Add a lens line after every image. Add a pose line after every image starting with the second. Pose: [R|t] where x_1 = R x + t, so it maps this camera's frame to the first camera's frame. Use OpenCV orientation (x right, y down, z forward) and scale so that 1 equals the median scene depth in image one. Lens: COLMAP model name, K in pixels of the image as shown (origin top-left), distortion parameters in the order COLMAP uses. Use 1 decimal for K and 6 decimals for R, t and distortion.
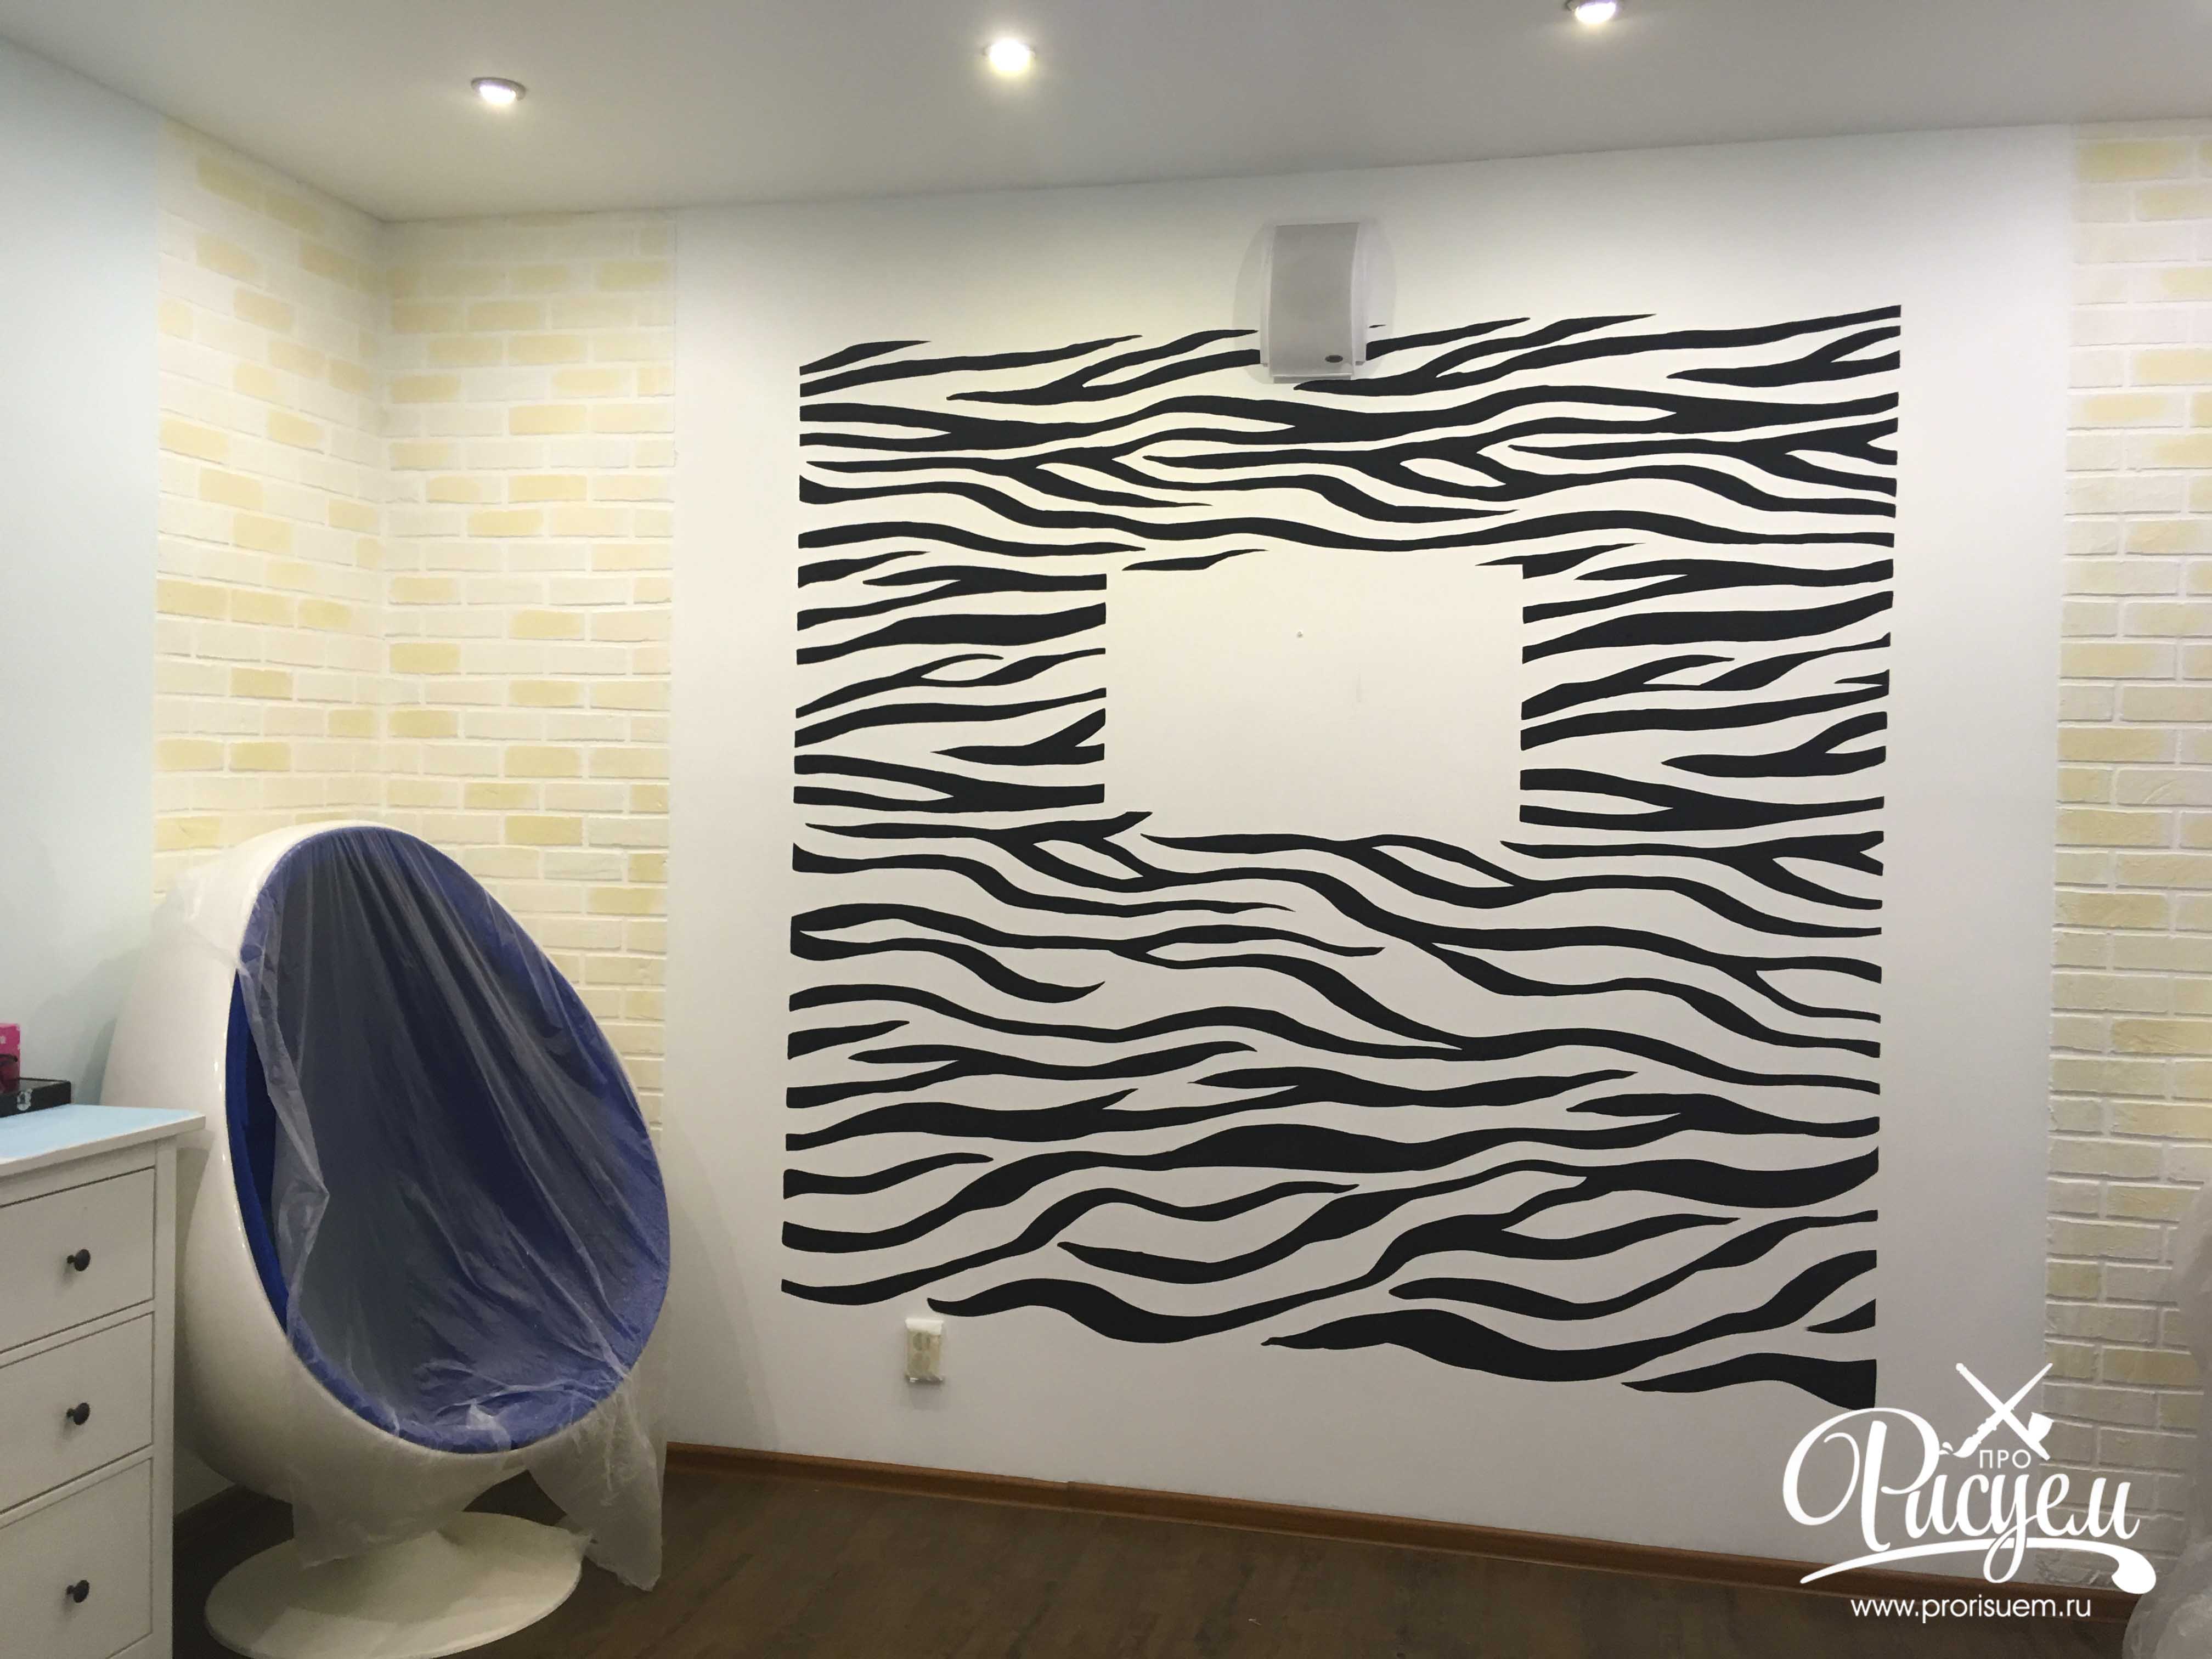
lens RADIAL K [[1832.4, 0, 1106.0], [0, 1832.4, 829.5], [0, 0, 1]] dist [0.105553, -0.130719]
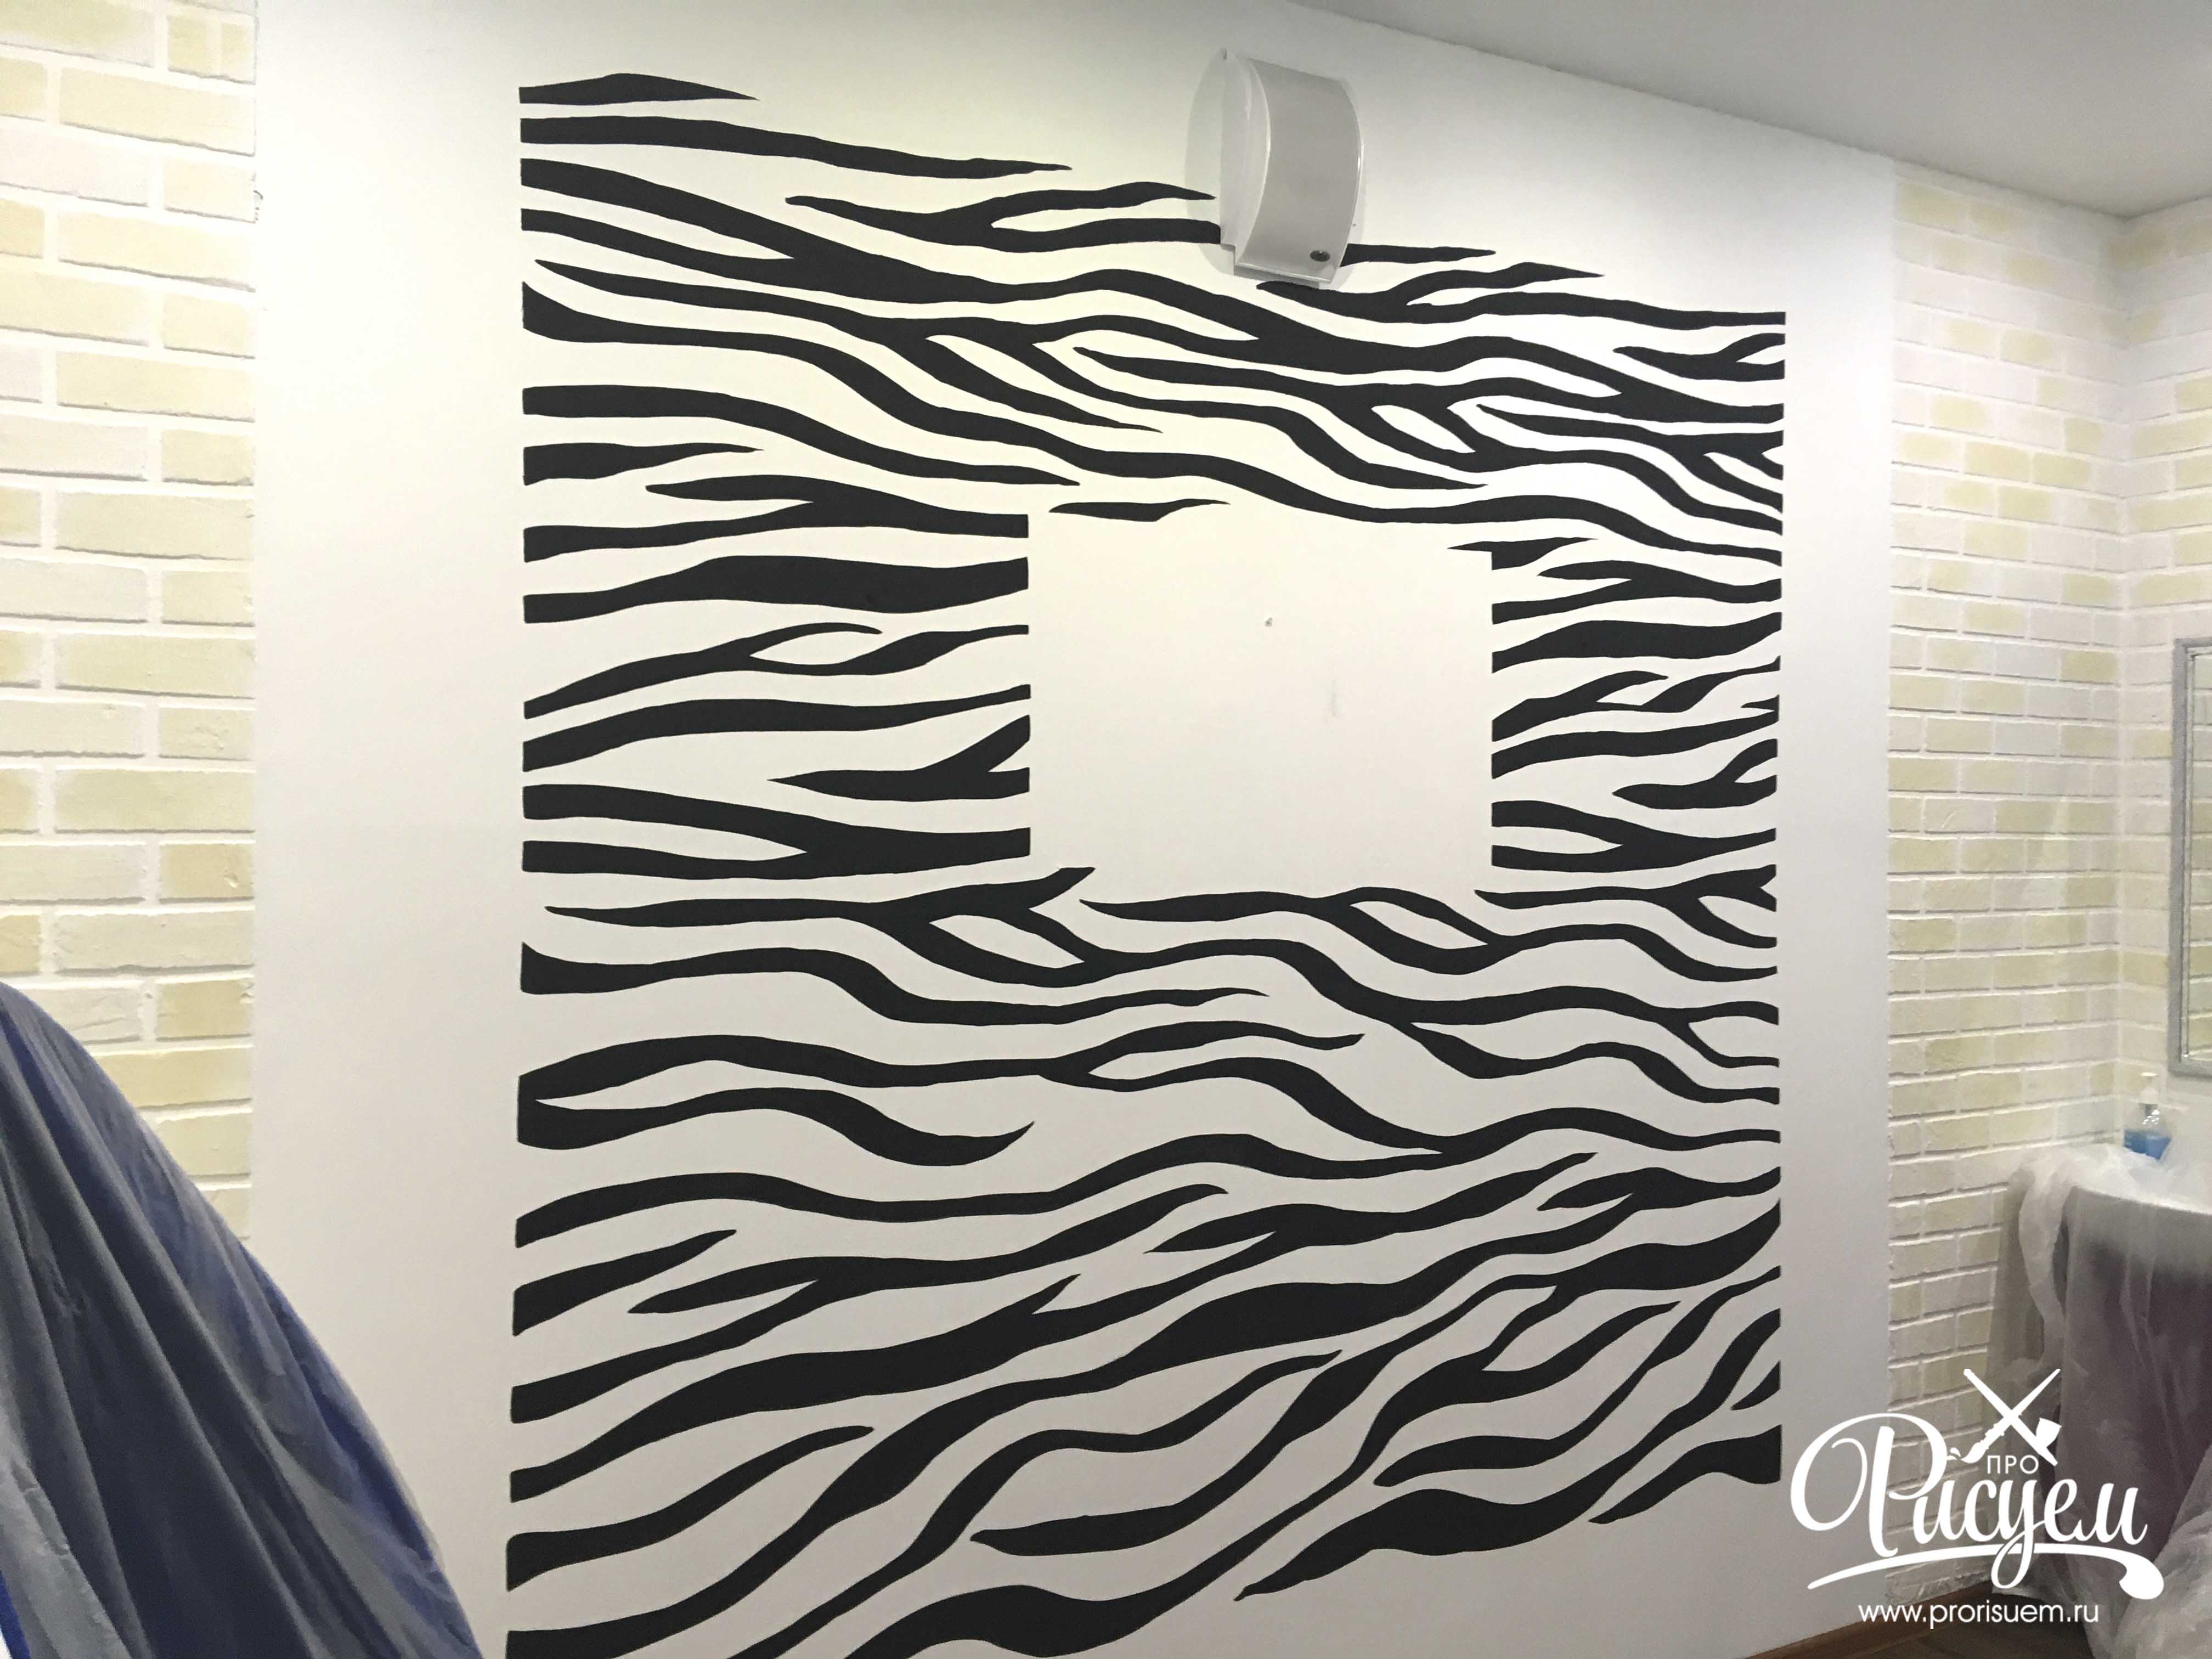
lens RADIAL K [[1832.4, 0, 1106.0], [0, 1832.4, 829.5], [0, 0, 1]] dist [0.105553, -0.130719]
pose [[0.739755, -0.019000, 0.672608, -0.443333], [0.024181, 0.999706, 0.001646, -0.025275], [-0.672442, 0.015047, 0.739997, 0.498308]]
